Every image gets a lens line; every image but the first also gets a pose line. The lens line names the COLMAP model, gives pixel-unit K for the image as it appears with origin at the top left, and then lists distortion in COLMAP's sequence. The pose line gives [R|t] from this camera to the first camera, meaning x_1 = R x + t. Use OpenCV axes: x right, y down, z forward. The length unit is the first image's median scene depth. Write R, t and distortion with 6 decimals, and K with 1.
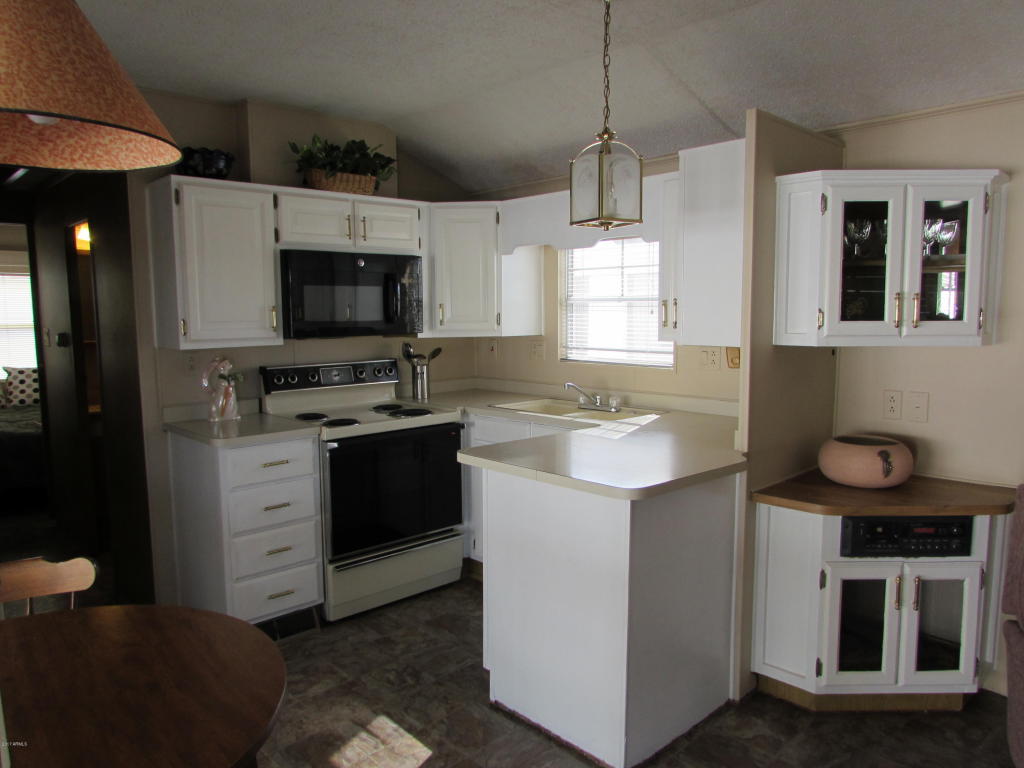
lens RADIAL K [[726.6, 0, 511.9], [0, 726.6, 388.6], [0, 0, 1]] dist [-0.038040, 0.018782]
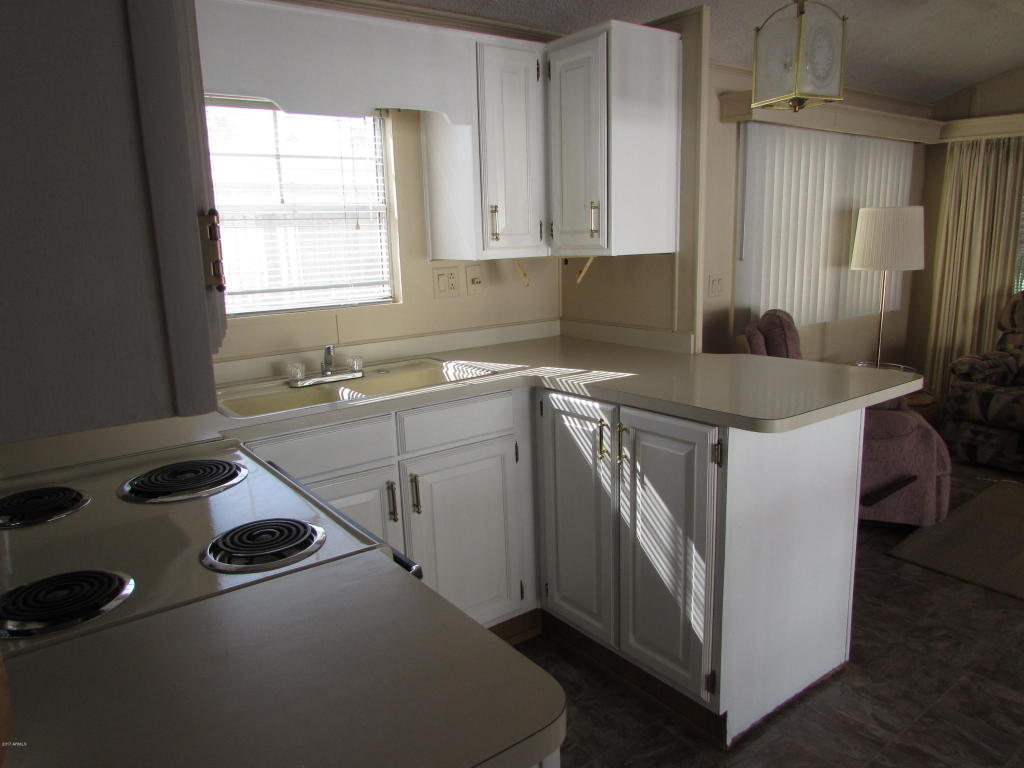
lens RADIAL K [[726.6, 0, 510.8], [0, 726.6, 386.2], [0, 0, 1]] dist [-0.038040, 0.018782]
pose [[0.115562, -0.214015, 0.969971, -0.758161], [0.128764, 0.971501, 0.199012, -0.115189], [-0.984919, 0.101899, 0.139826, 1.172832]]
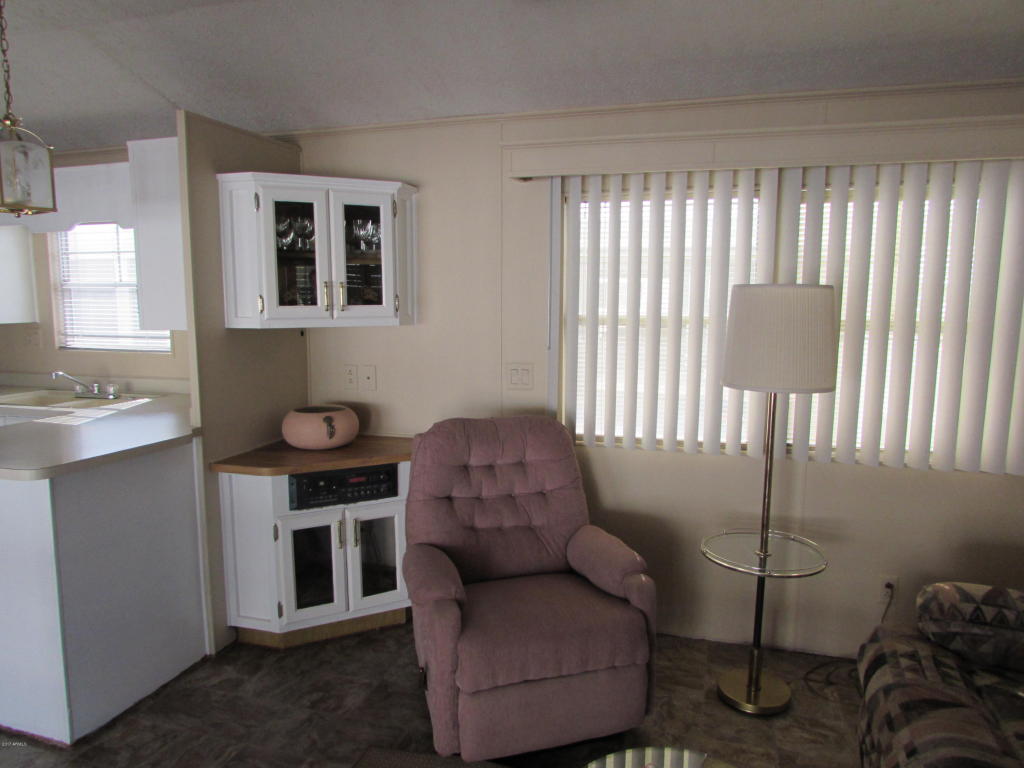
lens RADIAL K [[726.6, 0, 509.9], [0, 726.6, 389.1], [0, 0, 1]] dist [-0.038040, 0.018782]
pose [[0.875150, -0.056635, 0.480526, 0.213711], [0.046153, 0.998369, 0.033613, 0.015921], [-0.481646, -0.007239, 0.876336, -0.179003]]
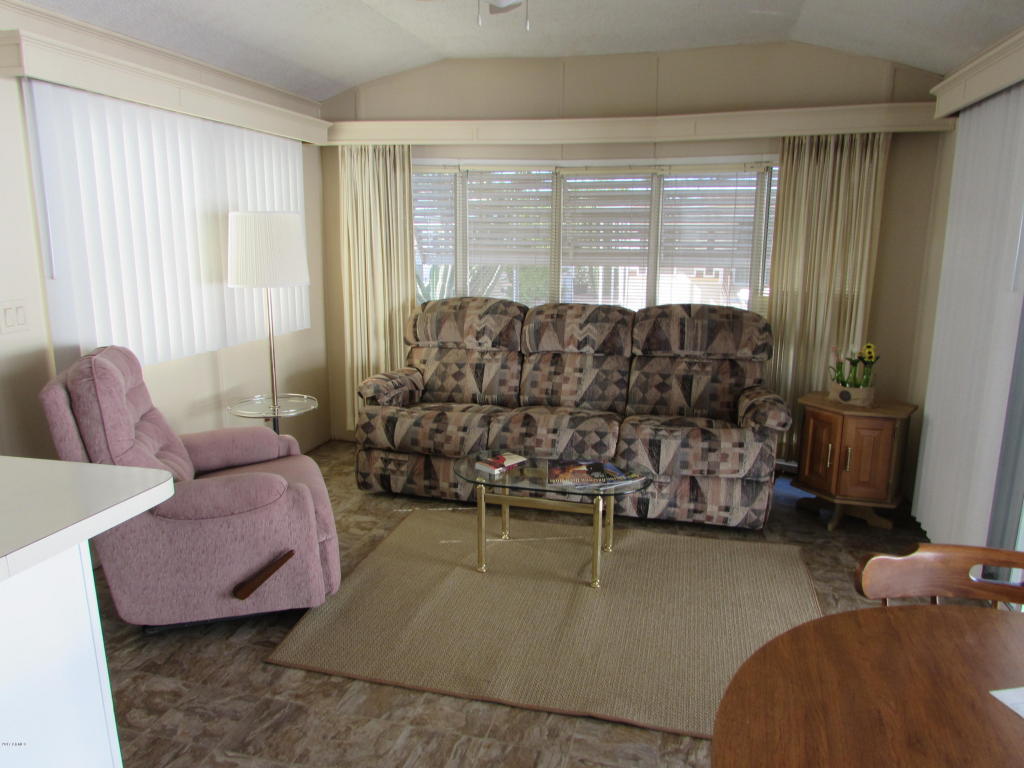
lens RADIAL K [[726.6, 0, 508.9], [0, 726.6, 380.2], [0, 0, 1]] dist [-0.038040, 0.018782]
pose [[-0.519286, -0.176082, 0.836264, -0.437826], [0.082908, 0.963548, 0.254365, -0.077162], [-0.850569, 0.201421, -0.485759, 0.848525]]
